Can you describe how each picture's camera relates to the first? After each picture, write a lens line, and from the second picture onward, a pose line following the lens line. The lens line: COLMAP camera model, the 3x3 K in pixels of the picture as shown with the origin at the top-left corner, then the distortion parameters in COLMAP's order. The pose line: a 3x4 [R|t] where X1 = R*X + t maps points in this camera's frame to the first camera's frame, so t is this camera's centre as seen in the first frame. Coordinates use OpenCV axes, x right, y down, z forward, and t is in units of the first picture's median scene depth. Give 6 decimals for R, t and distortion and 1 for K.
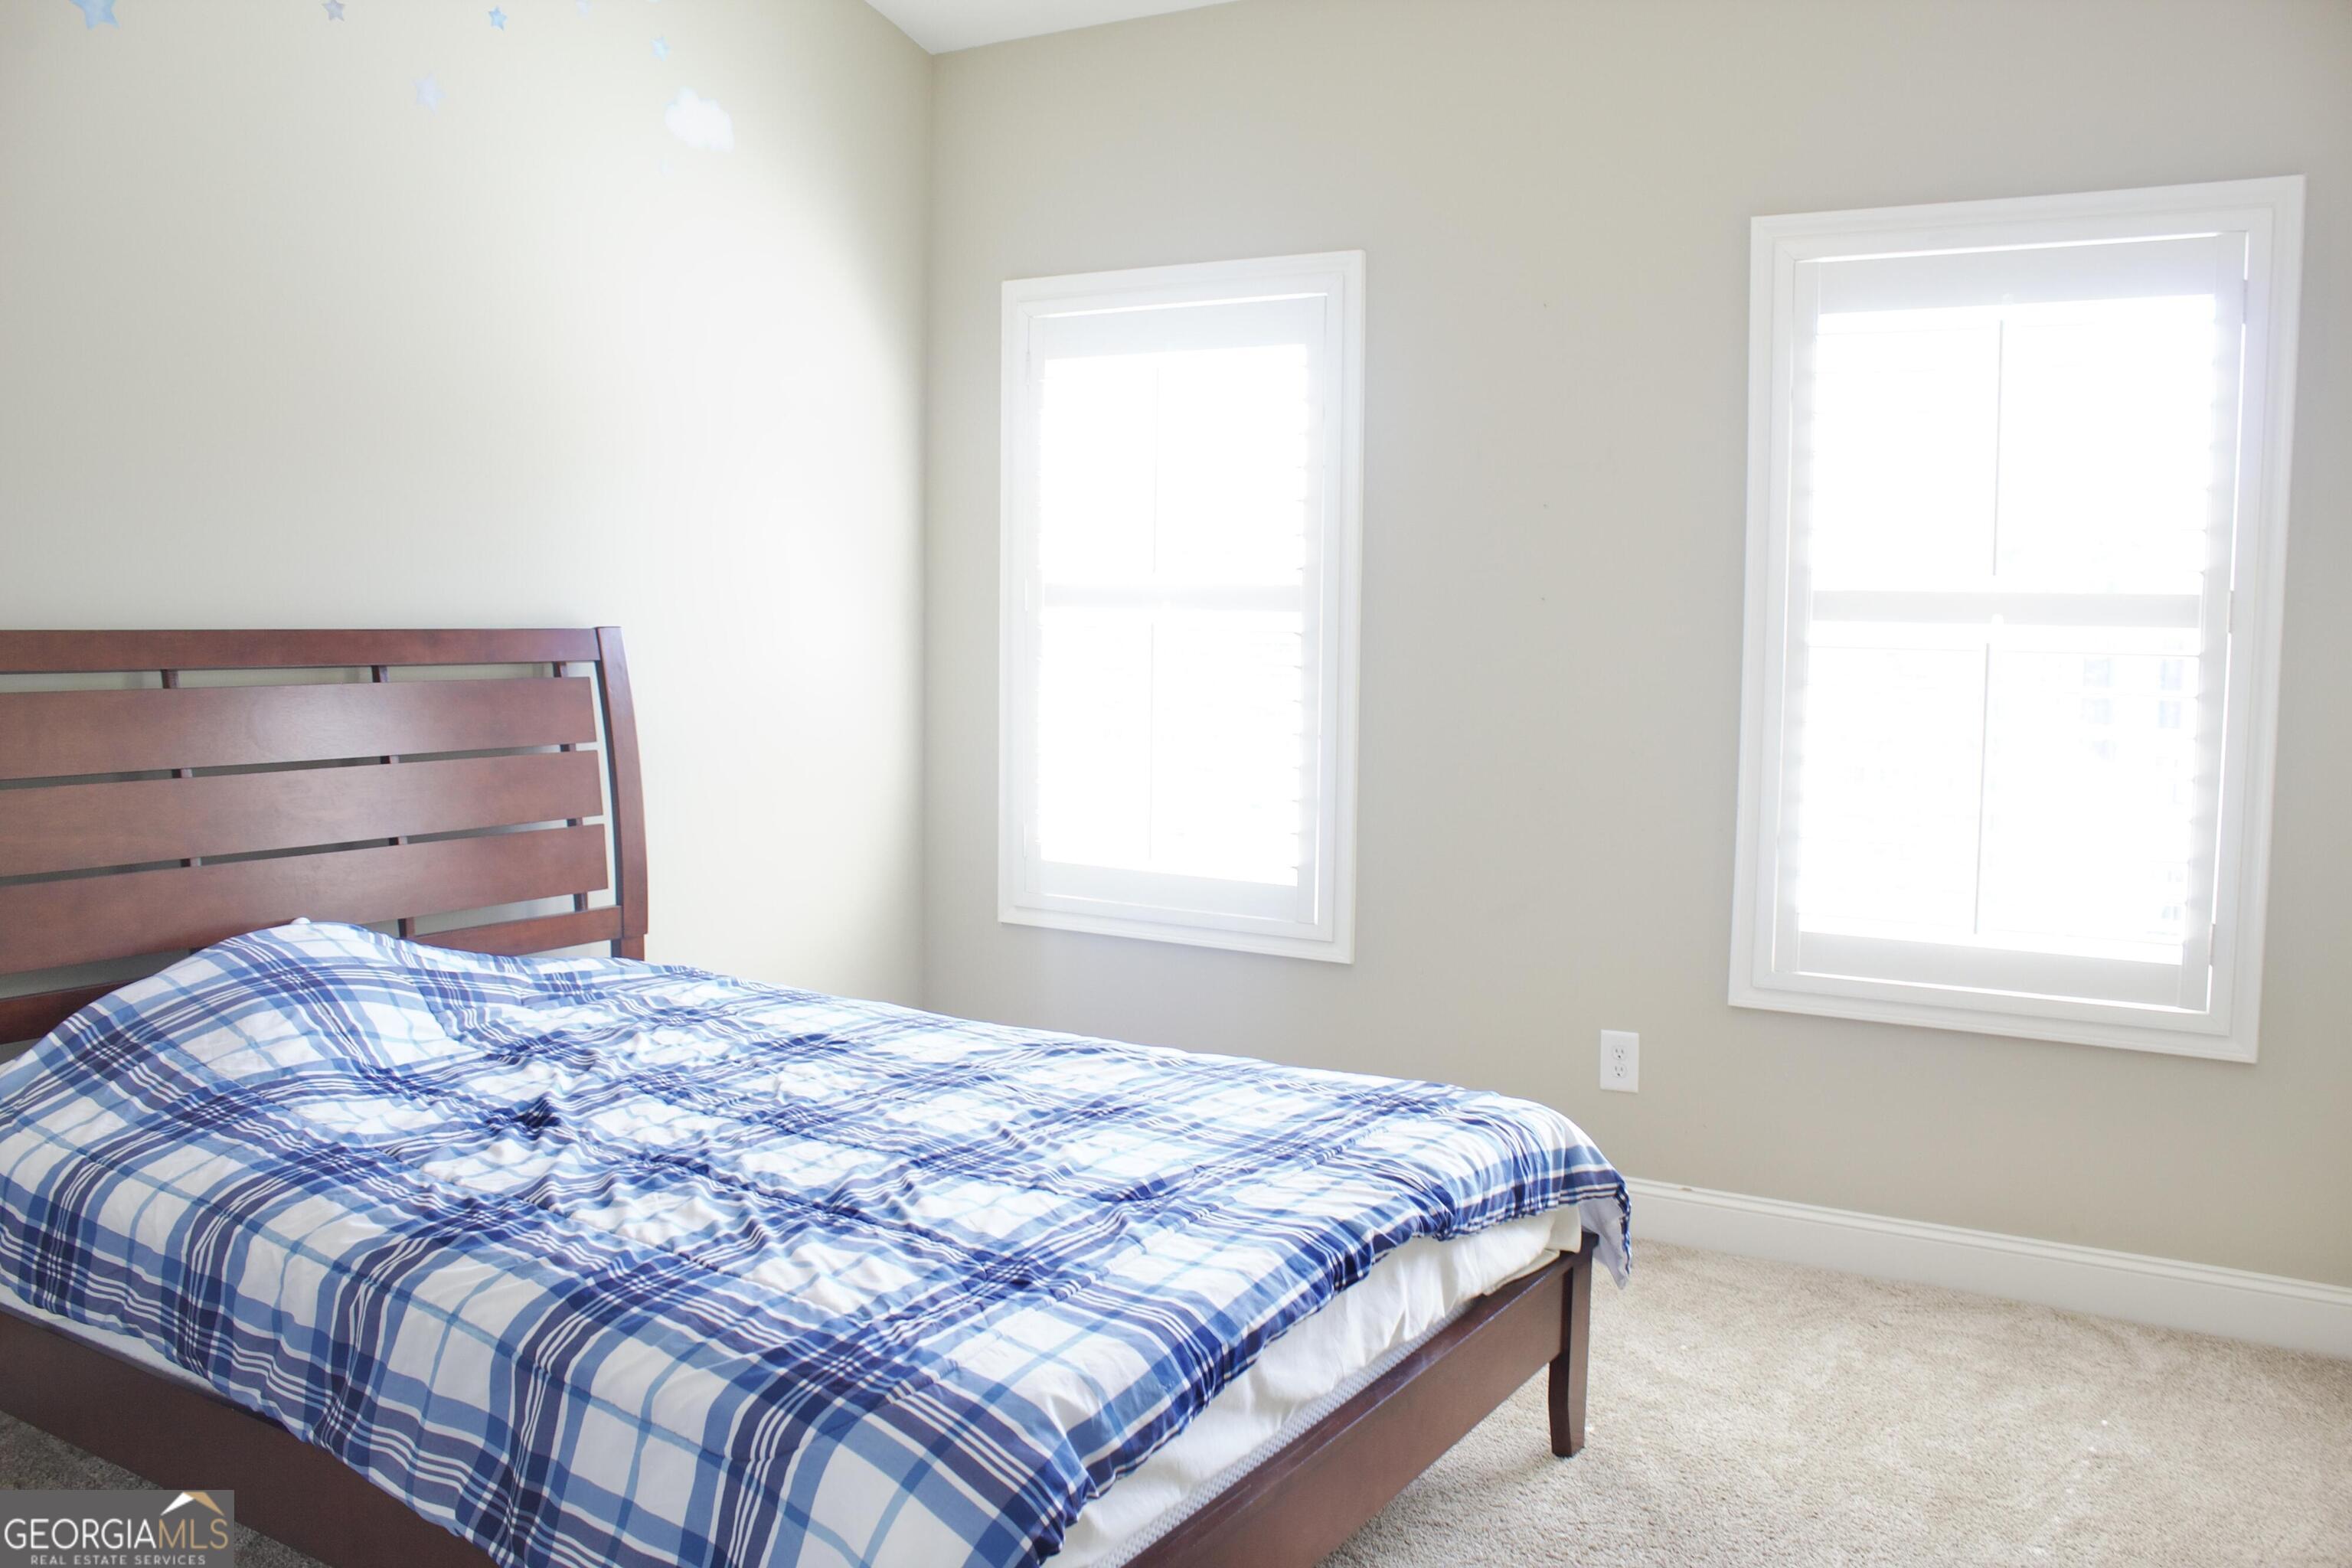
lens RADIAL K [[1971.0, 0, 1152.1], [0, 1971.0, 784.5], [0, 0, 1]] dist [-0.162076, 0.140278]
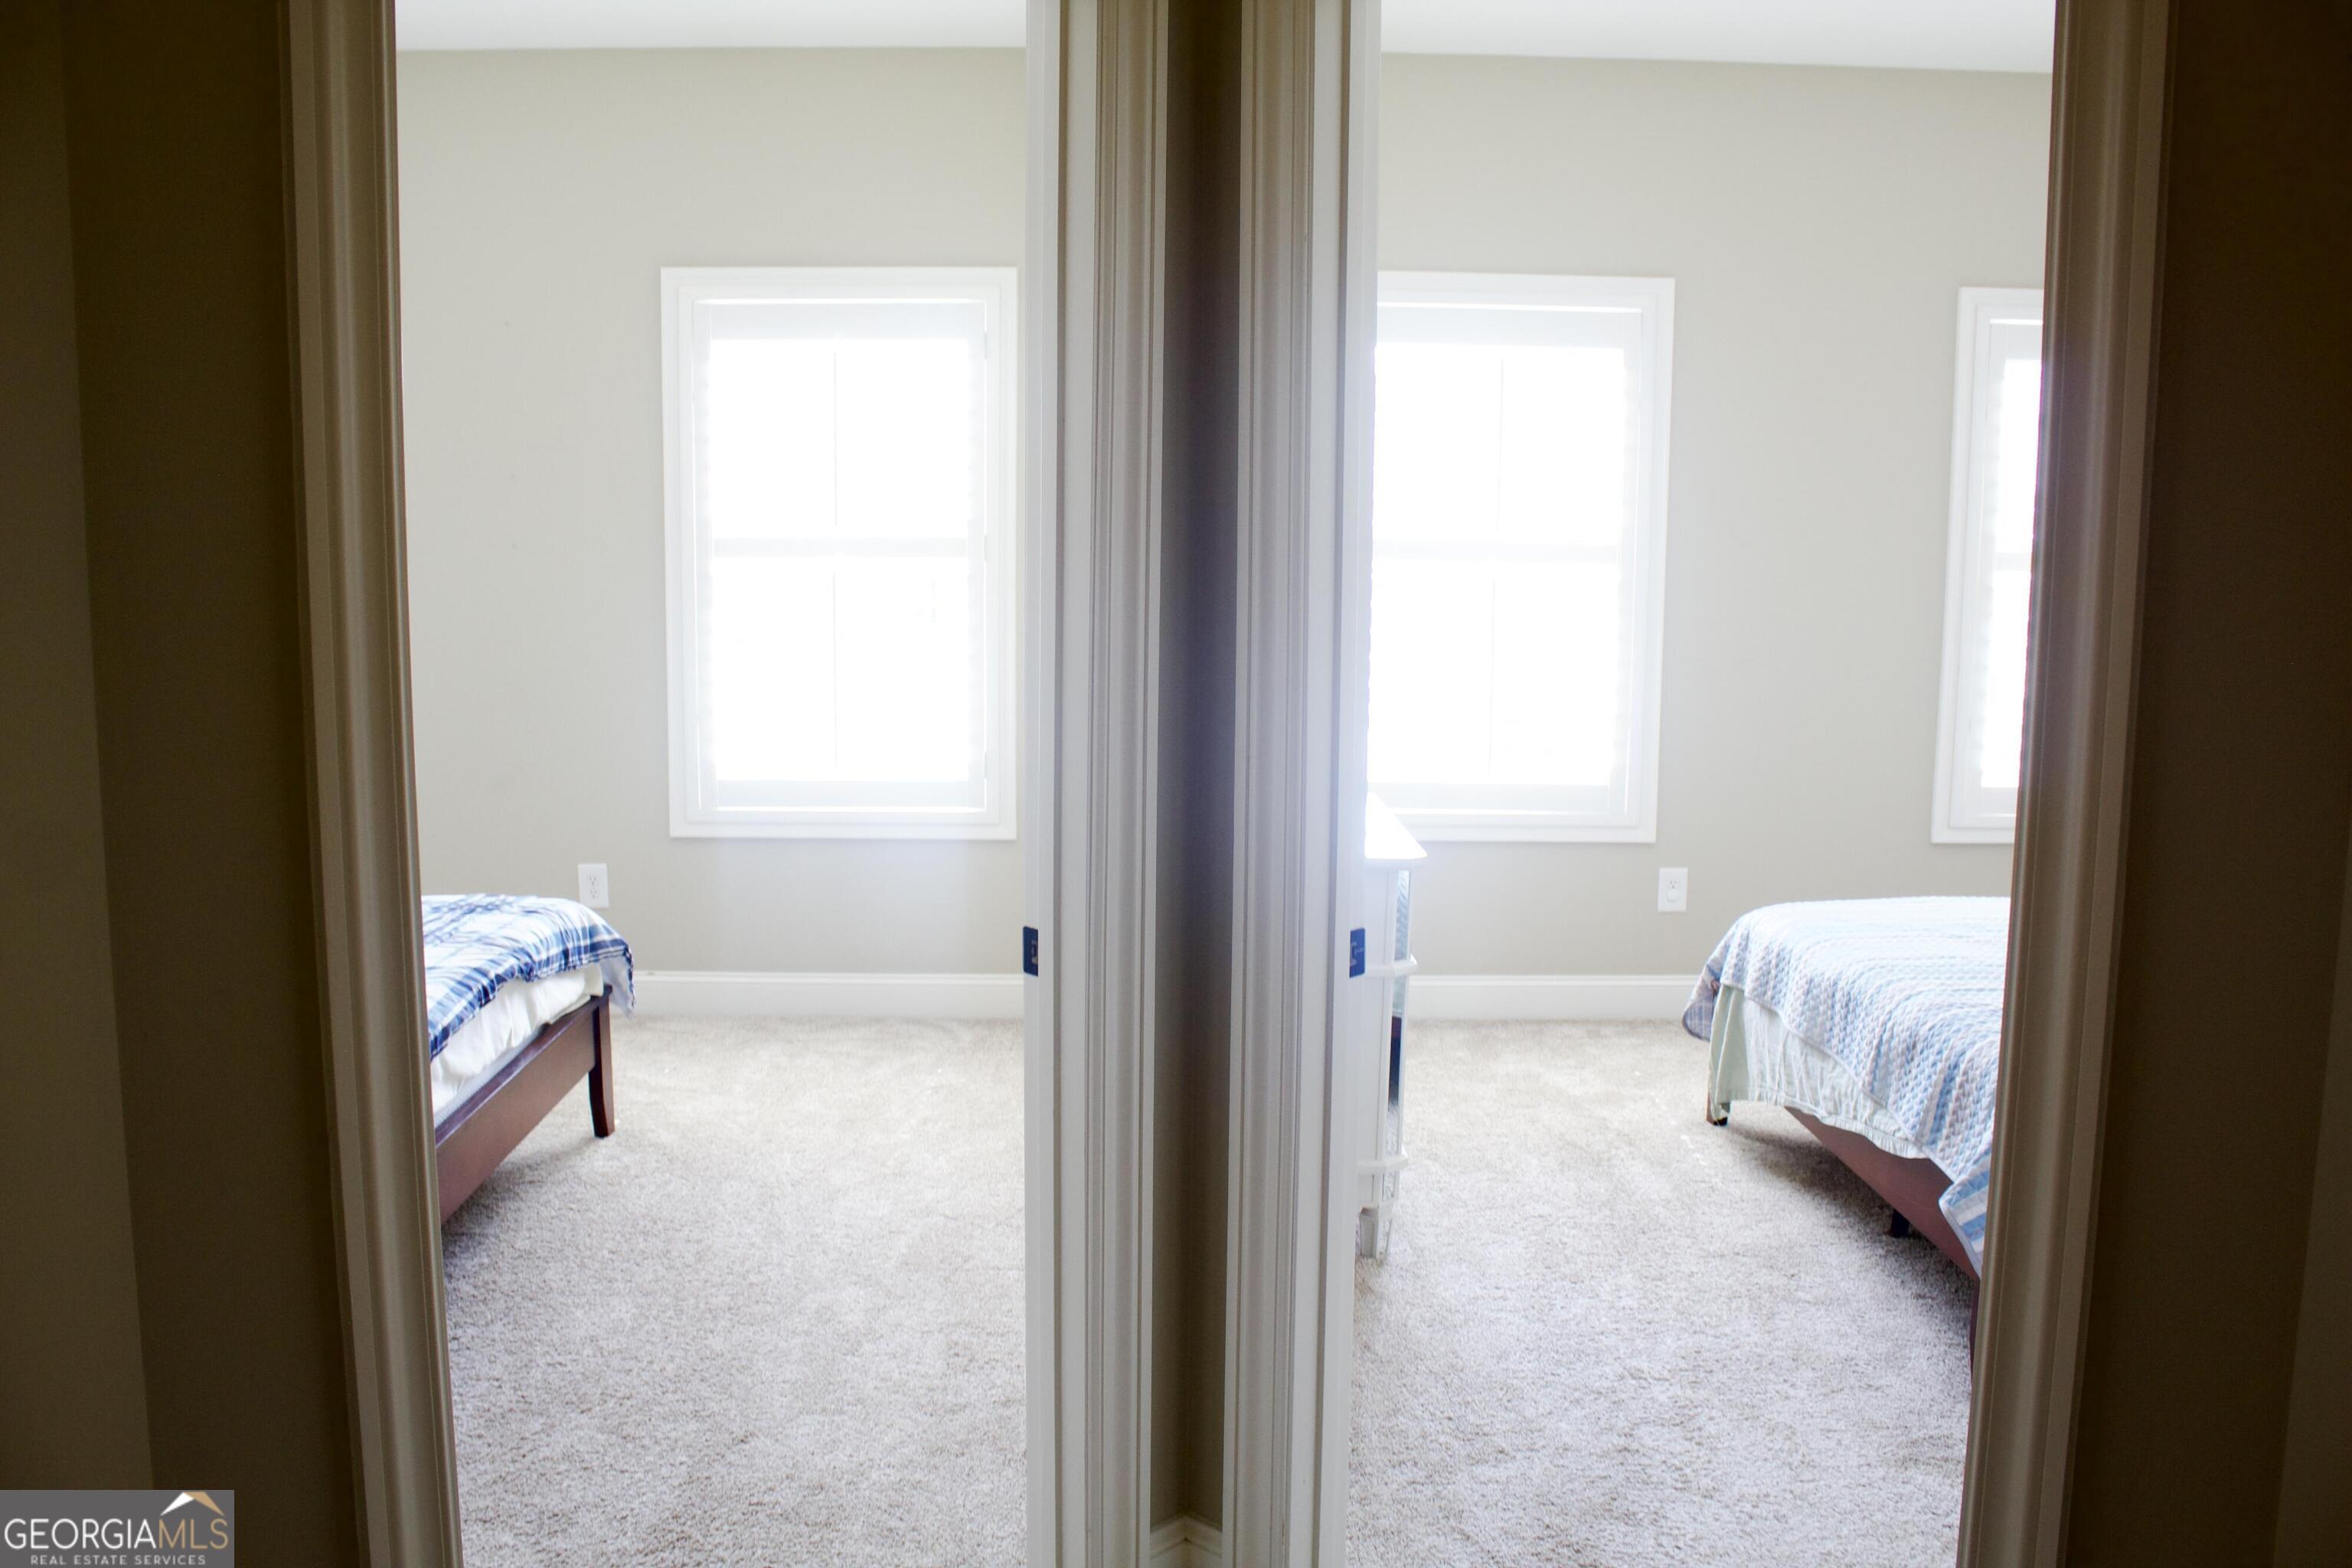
lens RADIAL K [[1975.3, 0, 1165.0], [0, 1975.3, 774.9], [0, 0, 1]] dist [-0.168947, 0.171212]
pose [[0.837836, -0.075712, 0.540647, -0.232944], [0.047986, 0.996717, 0.065217, -0.006870], [-0.543809, -0.028697, 0.838718, -0.532689]]
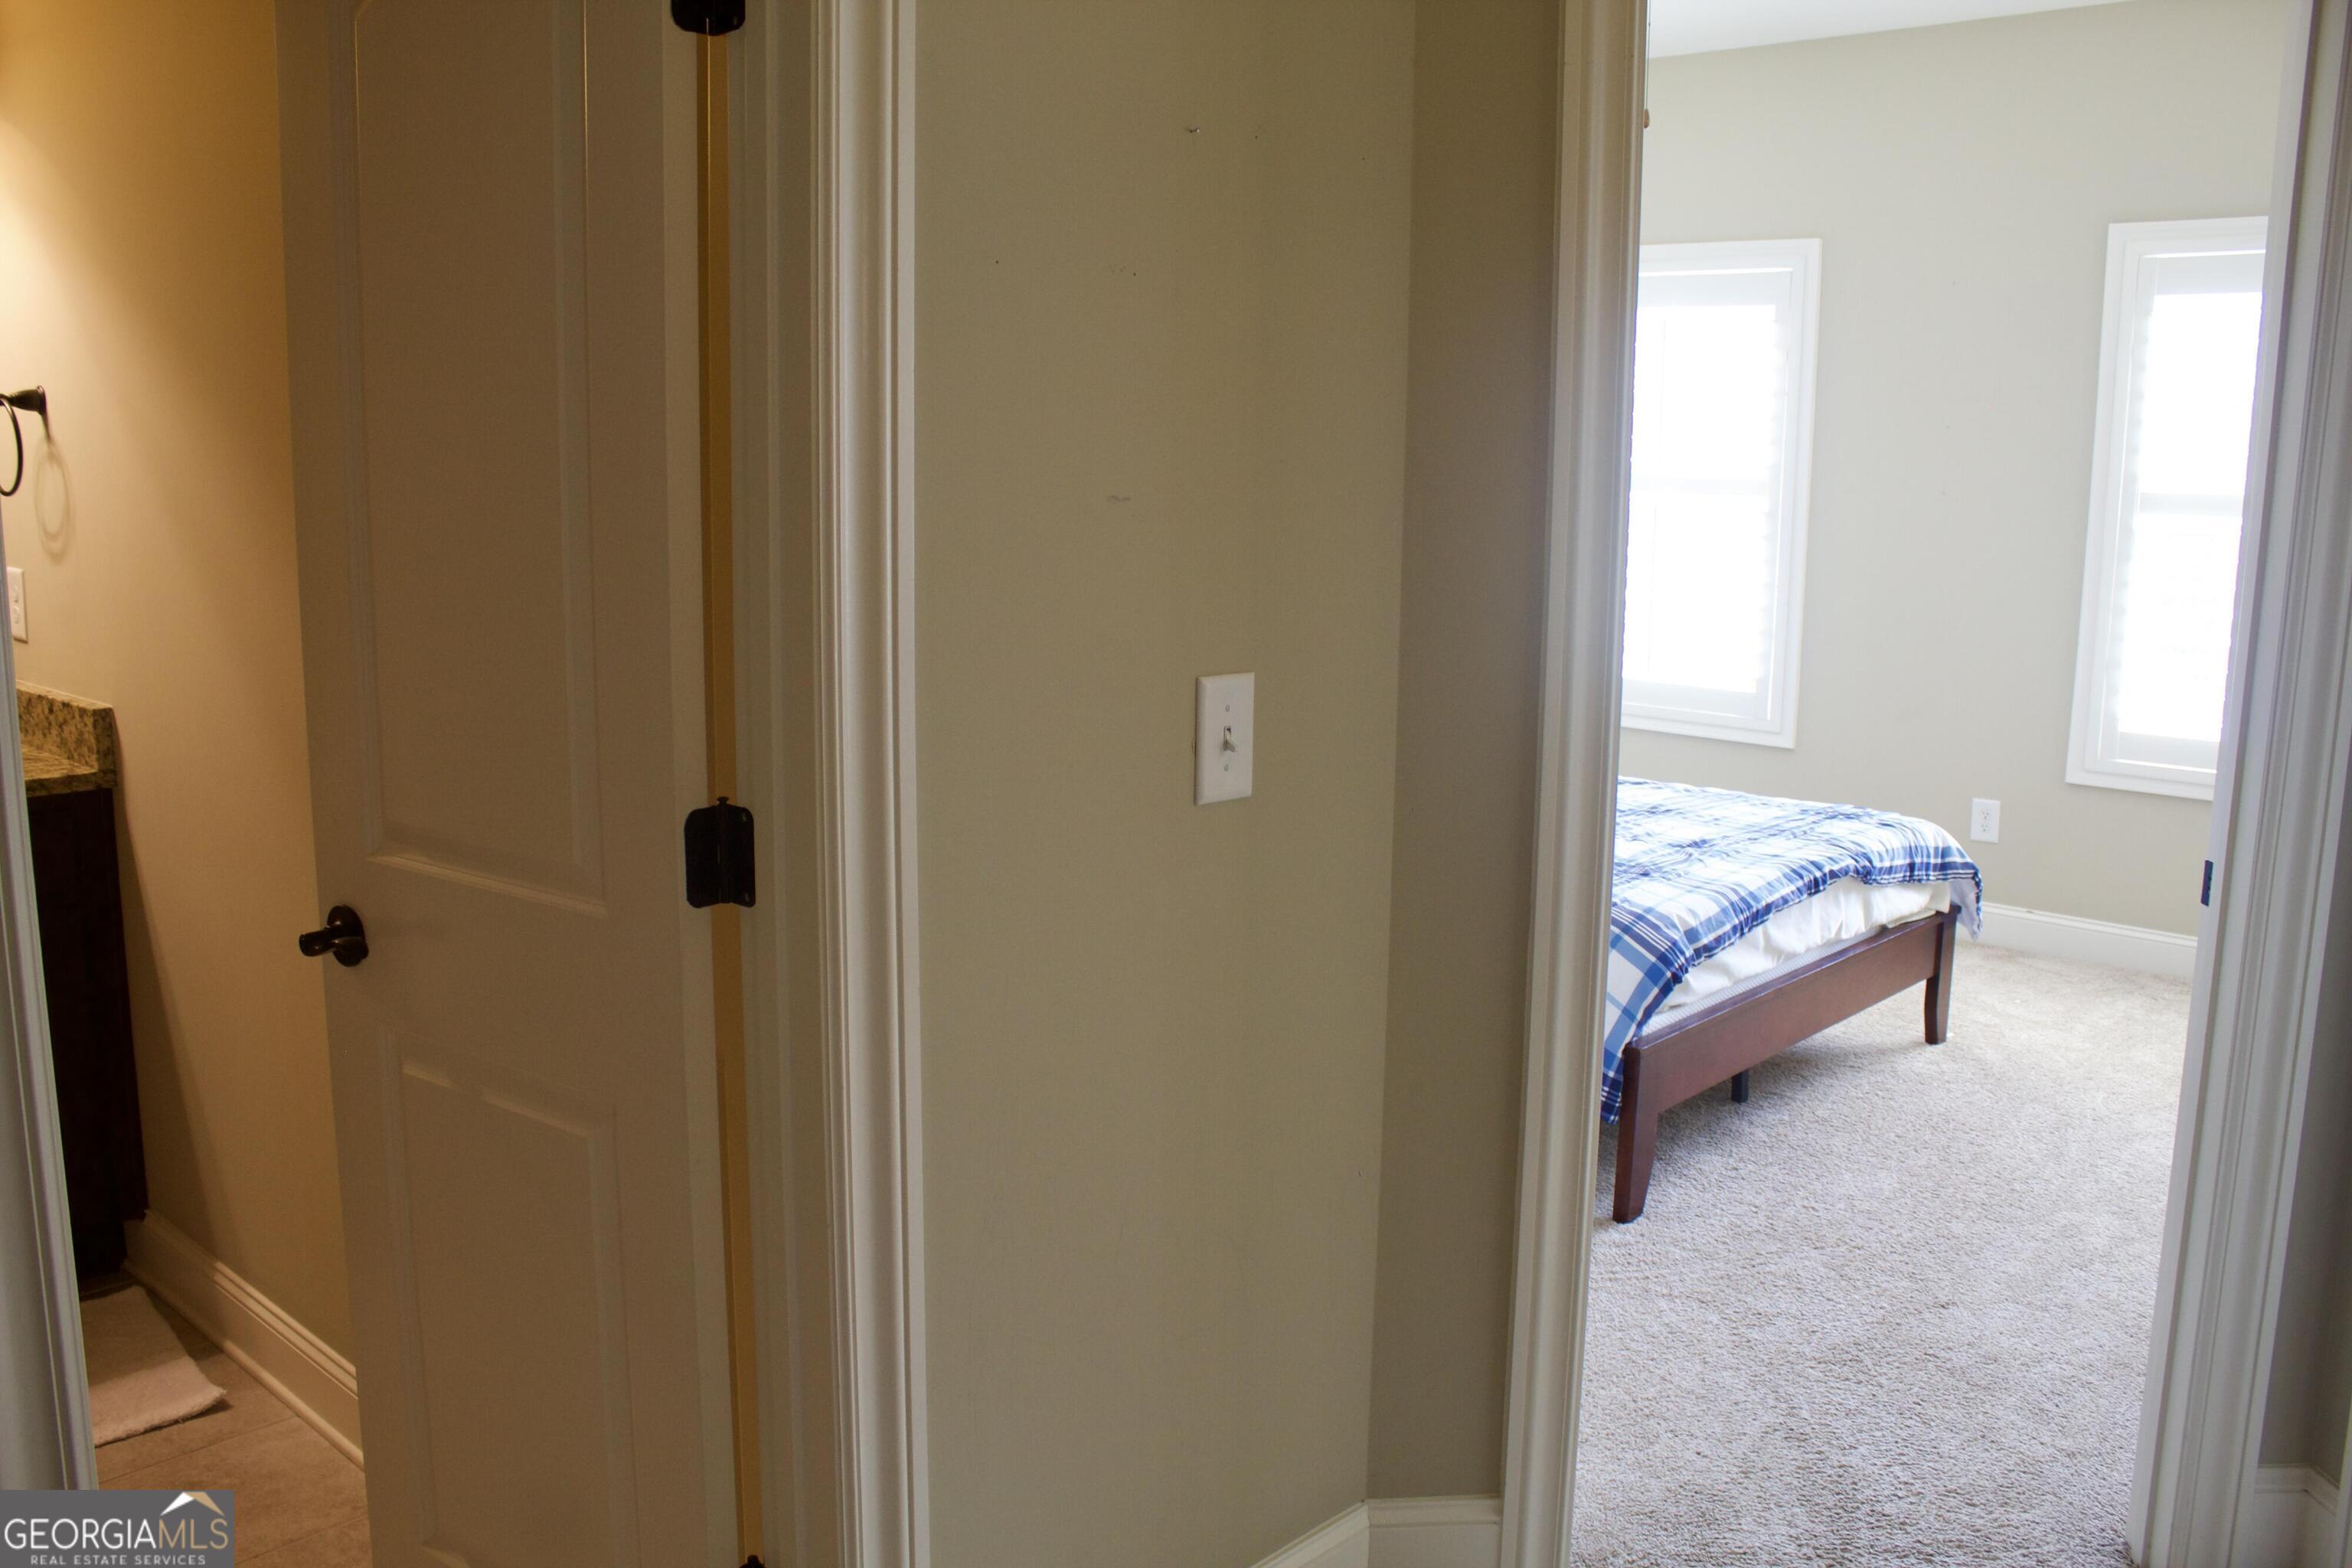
lens RADIAL K [[1971.0, 0, 1152.1], [0, 1971.0, 784.5], [0, 0, 1]] dist [-0.162076, 0.140278]
pose [[0.981482, 0.032559, -0.188767, -0.141227], [-0.016780, 0.996274, 0.084592, 0.011170], [0.190818, -0.079858, 0.978372, -0.735782]]
